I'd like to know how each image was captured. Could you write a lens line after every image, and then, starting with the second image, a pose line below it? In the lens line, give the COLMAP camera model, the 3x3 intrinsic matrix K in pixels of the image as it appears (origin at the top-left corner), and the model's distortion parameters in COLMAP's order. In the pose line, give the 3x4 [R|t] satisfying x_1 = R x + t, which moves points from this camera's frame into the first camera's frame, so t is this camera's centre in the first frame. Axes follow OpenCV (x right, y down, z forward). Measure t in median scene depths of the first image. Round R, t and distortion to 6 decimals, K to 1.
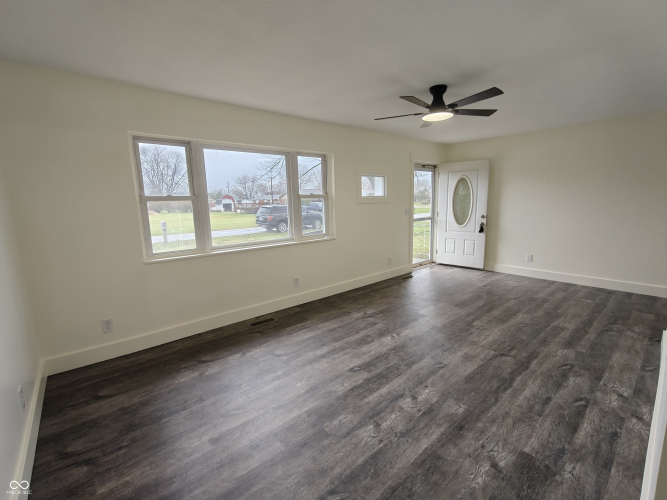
lens RADIAL K [[300.2, 0, 333.6], [0, 300.2, 245.8], [0, 0, 1]] dist [-0.000284, -0.000331]
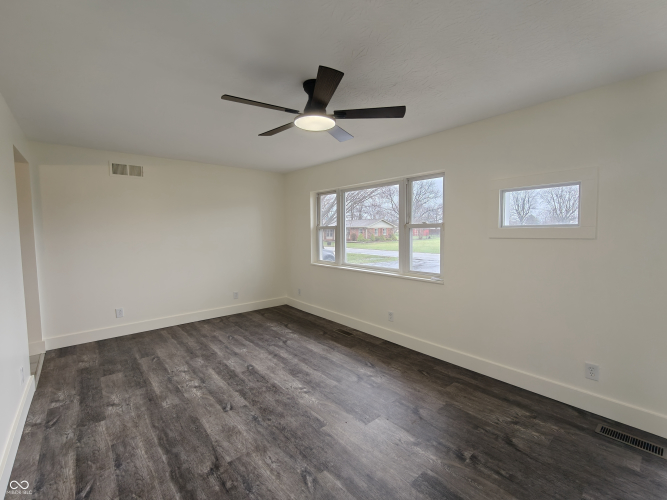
lens RADIAL K [[300.2, 0, 336.8], [0, 300.2, 251.1], [0, 0, 1]] dist [-0.000284, -0.000331]
pose [[0.001050, 0.095768, -0.995403, 1.170200], [-0.142490, 0.985261, 0.094642, -0.216101], [0.989796, 0.141736, 0.014681, 1.169586]]
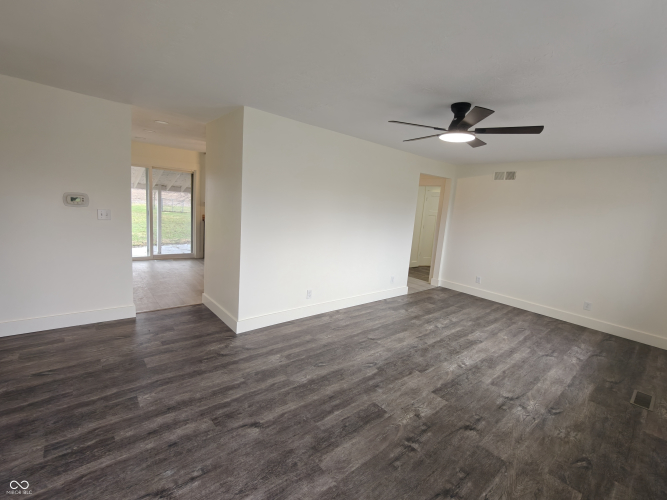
lens RADIAL K [[300.2, 0, 331.4], [0, 300.2, 251.8], [0, 0, 1]] dist [-0.000284, -0.000331]
pose [[-0.998446, -0.055718, 0.001263, 0.749450], [-0.052681, 0.950927, 0.304898, -0.384080], [-0.018189, 0.304358, -0.952384, 2.098484]]
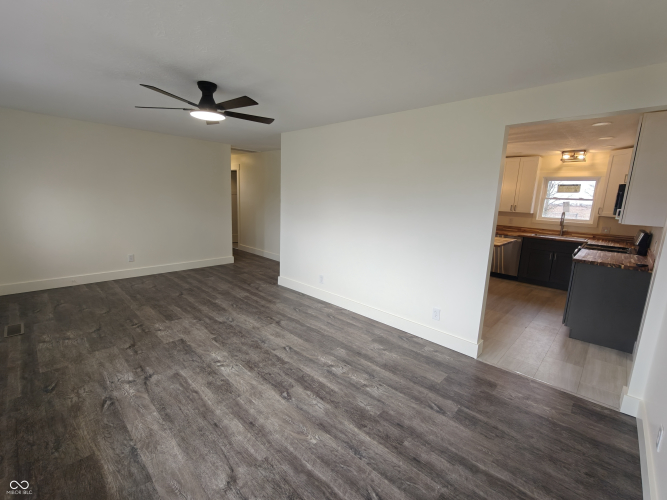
lens RADIAL K [[300.2, 0, 334.4], [0, 300.2, 249.7], [0, 0, 1]] dist [-0.000284, -0.000331]
pose [[-0.098321, -0.157409, 0.982627, -0.709329], [0.111564, 0.979443, 0.168062, -0.147954], [-0.988881, 0.126150, -0.078739, 0.801294]]
